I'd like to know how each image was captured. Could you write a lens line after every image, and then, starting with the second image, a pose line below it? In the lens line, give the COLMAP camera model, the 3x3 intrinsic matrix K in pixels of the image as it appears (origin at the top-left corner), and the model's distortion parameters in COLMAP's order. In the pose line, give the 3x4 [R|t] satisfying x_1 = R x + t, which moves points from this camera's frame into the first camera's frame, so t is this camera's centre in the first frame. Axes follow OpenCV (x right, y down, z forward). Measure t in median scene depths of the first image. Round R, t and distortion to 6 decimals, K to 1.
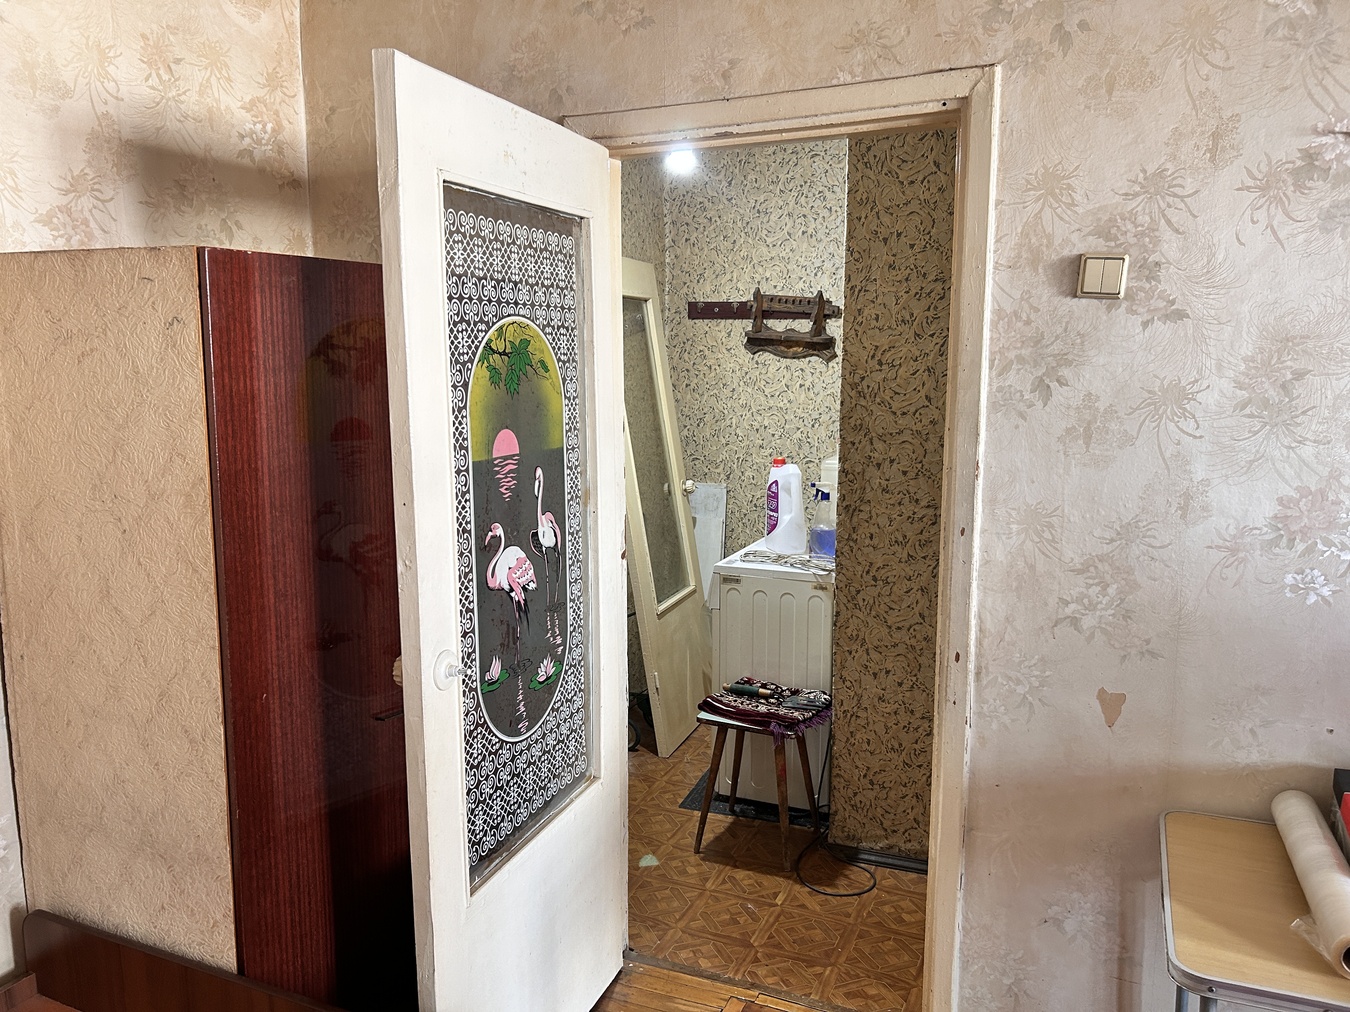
lens RADIAL K [[1023.5, 0, 675.4], [0, 1023.5, 513.3], [0, 0, 1]] dist [0.050685, -0.042602]
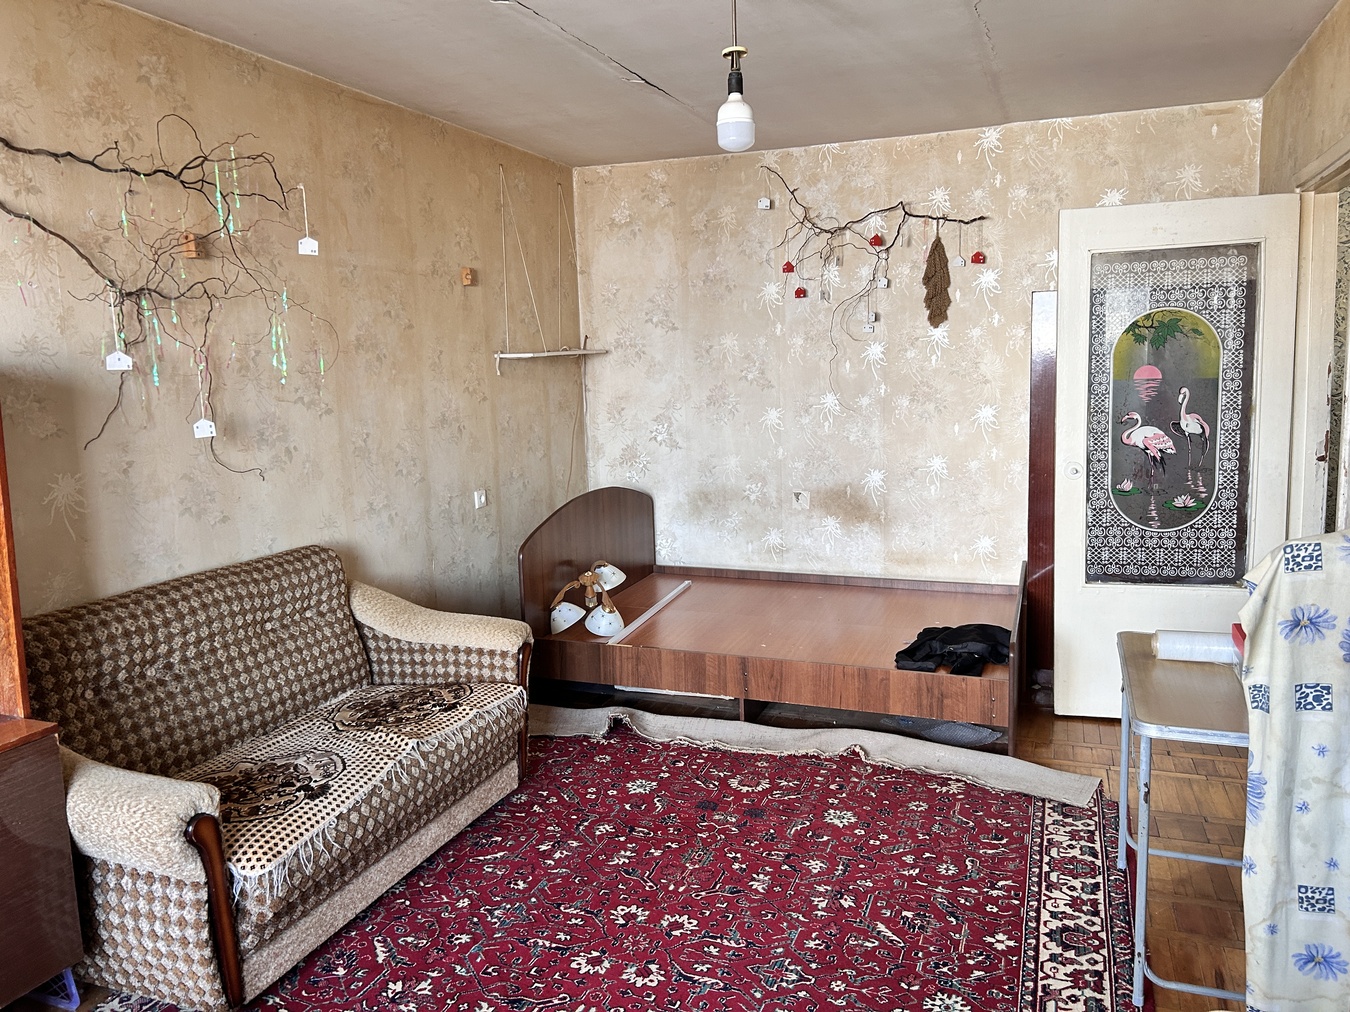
lens RADIAL K [[1023.5, 0, 674.7], [0, 1023.5, 501.9], [0, 0, 1]] dist [0.050685, -0.042602]
pose [[0.012311, 0.148602, -0.988820, 1.635673], [-0.121548, 0.981784, 0.146032, -0.003041], [0.992509, 0.118392, 0.030149, 0.057029]]
